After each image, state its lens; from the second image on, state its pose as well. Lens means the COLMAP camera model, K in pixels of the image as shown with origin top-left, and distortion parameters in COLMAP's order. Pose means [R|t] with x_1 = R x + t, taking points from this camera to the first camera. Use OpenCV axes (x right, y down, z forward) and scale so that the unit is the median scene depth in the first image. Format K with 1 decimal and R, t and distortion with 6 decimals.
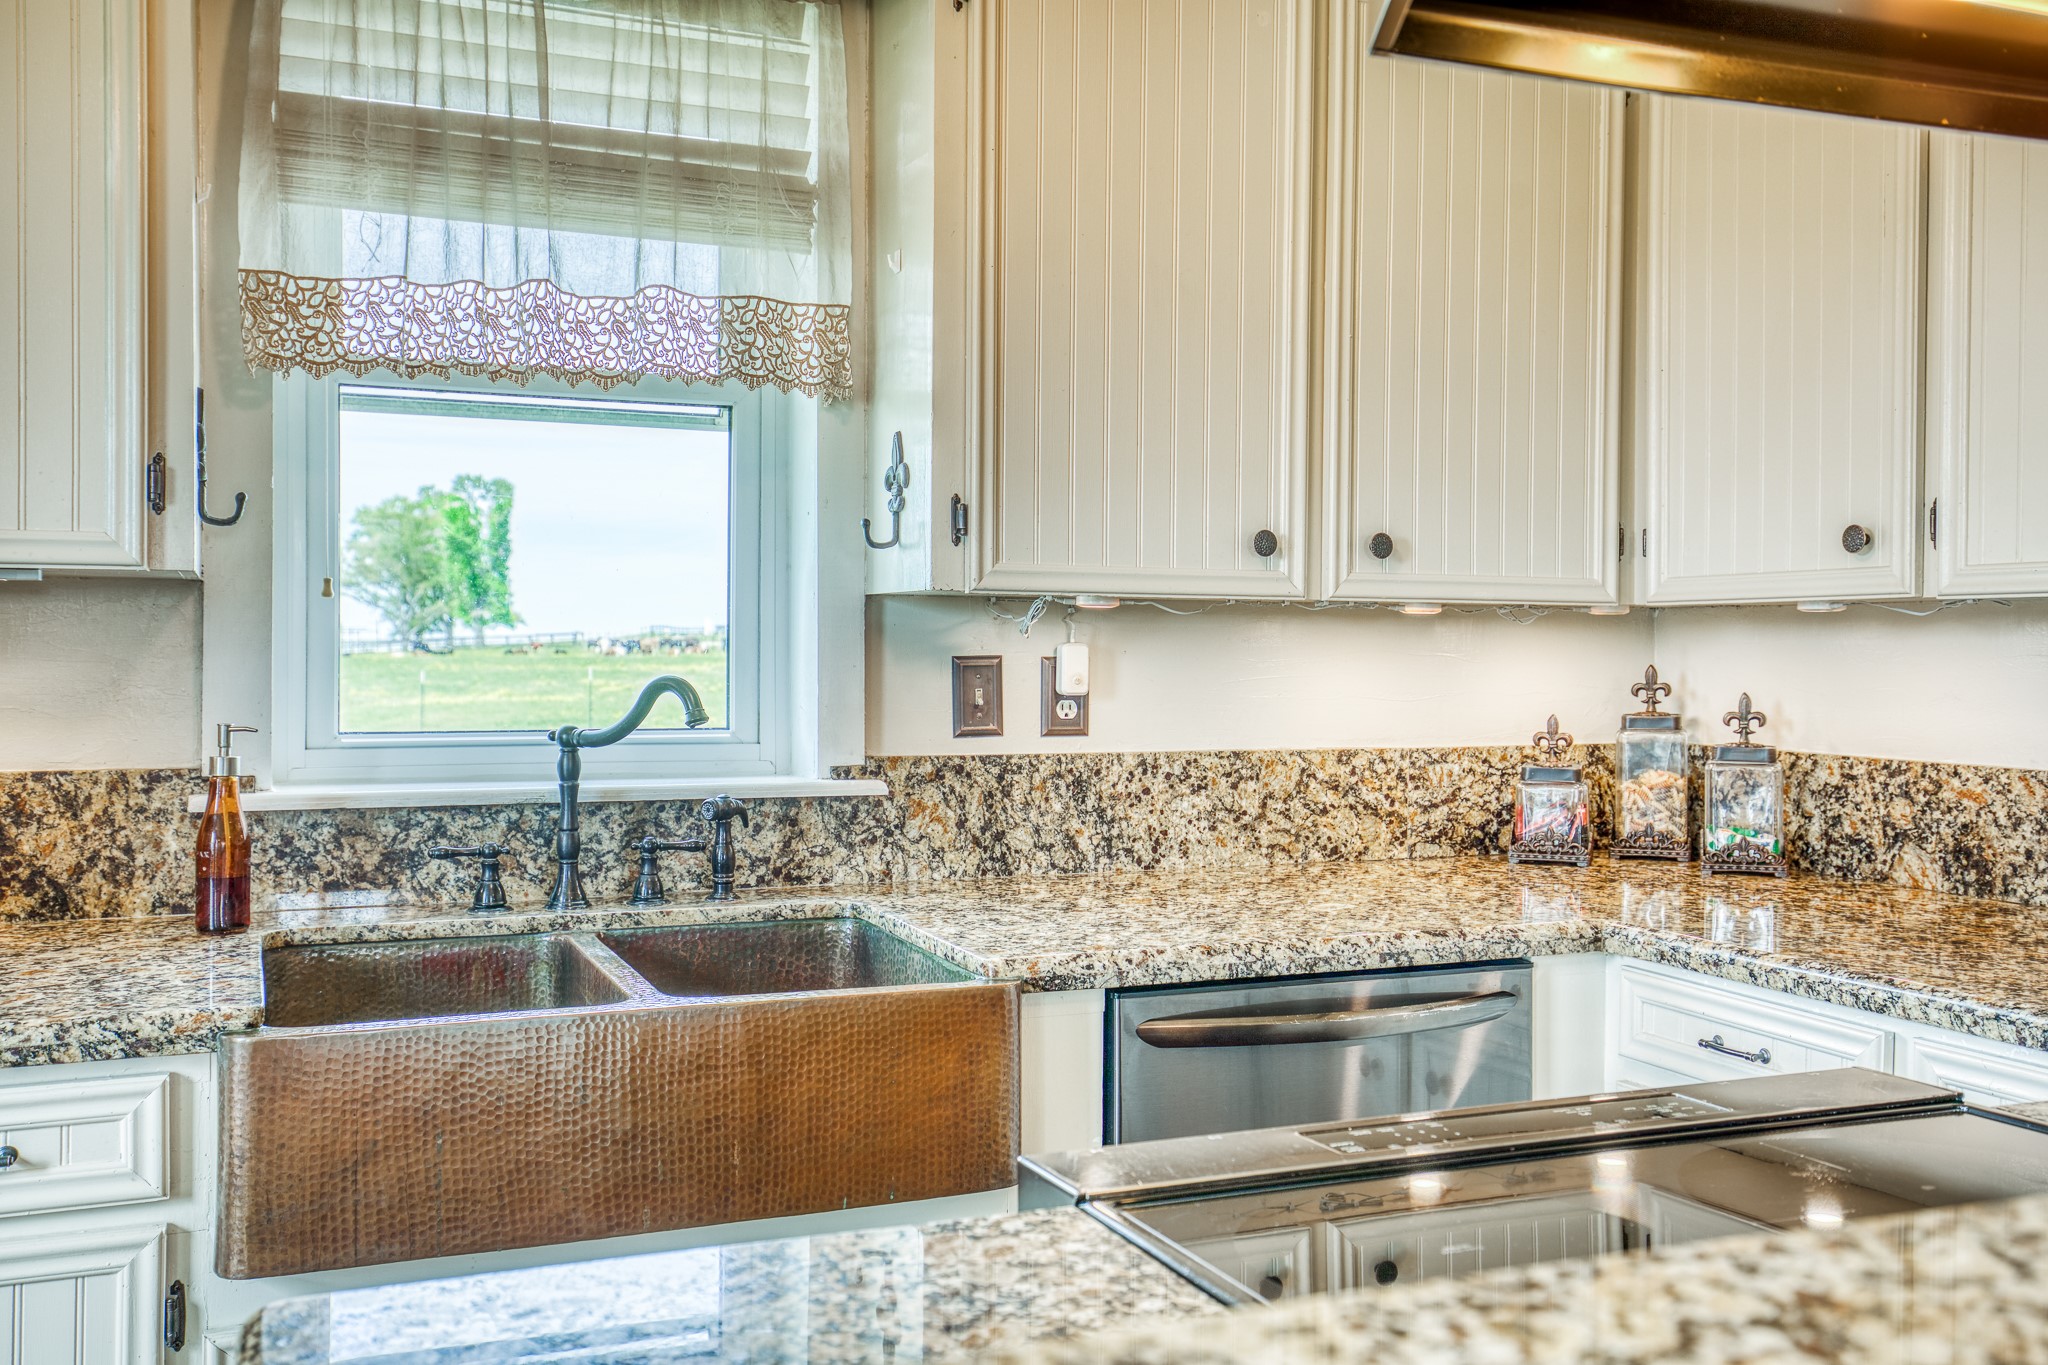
lens RADIAL K [[1877.5, 0, 1024.5], [0, 1877.5, 685.1], [0, 0, 1]] dist [0.034920, 0.000000]
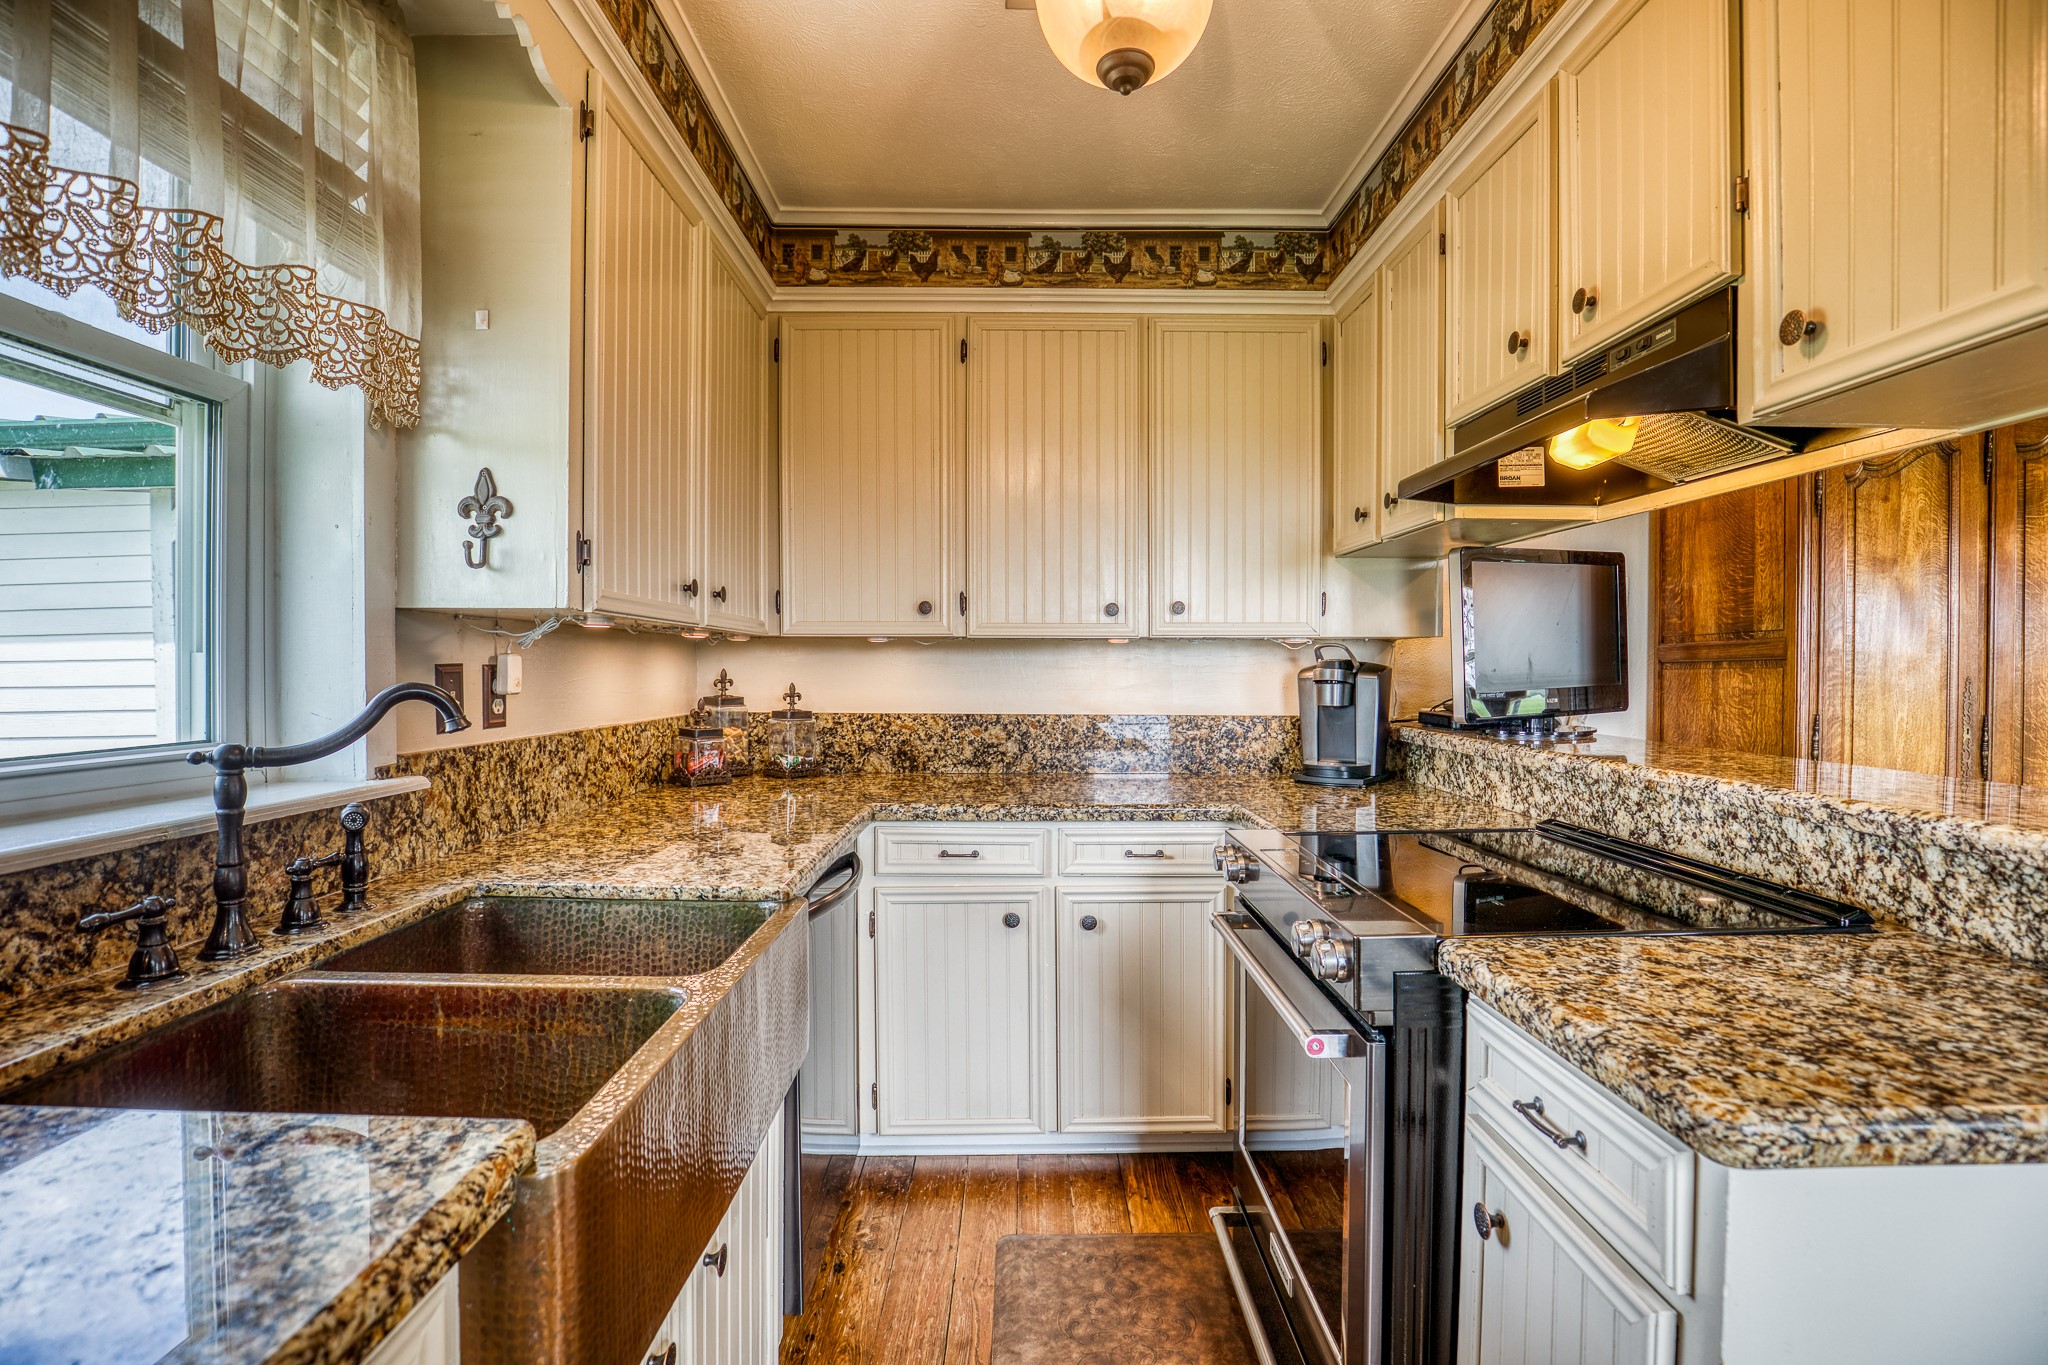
lens RADIAL K [[959.0, 0, 1025.3], [0, 959.0, 664.1], [0, 0, 1]] dist [-0.013315, 0.000275]
pose [[0.368340, -0.001551, 0.929690, -0.463722], [0.017177, 0.999839, -0.005137, -0.006391], [-0.929533, 0.017861, 0.368307, 0.447688]]
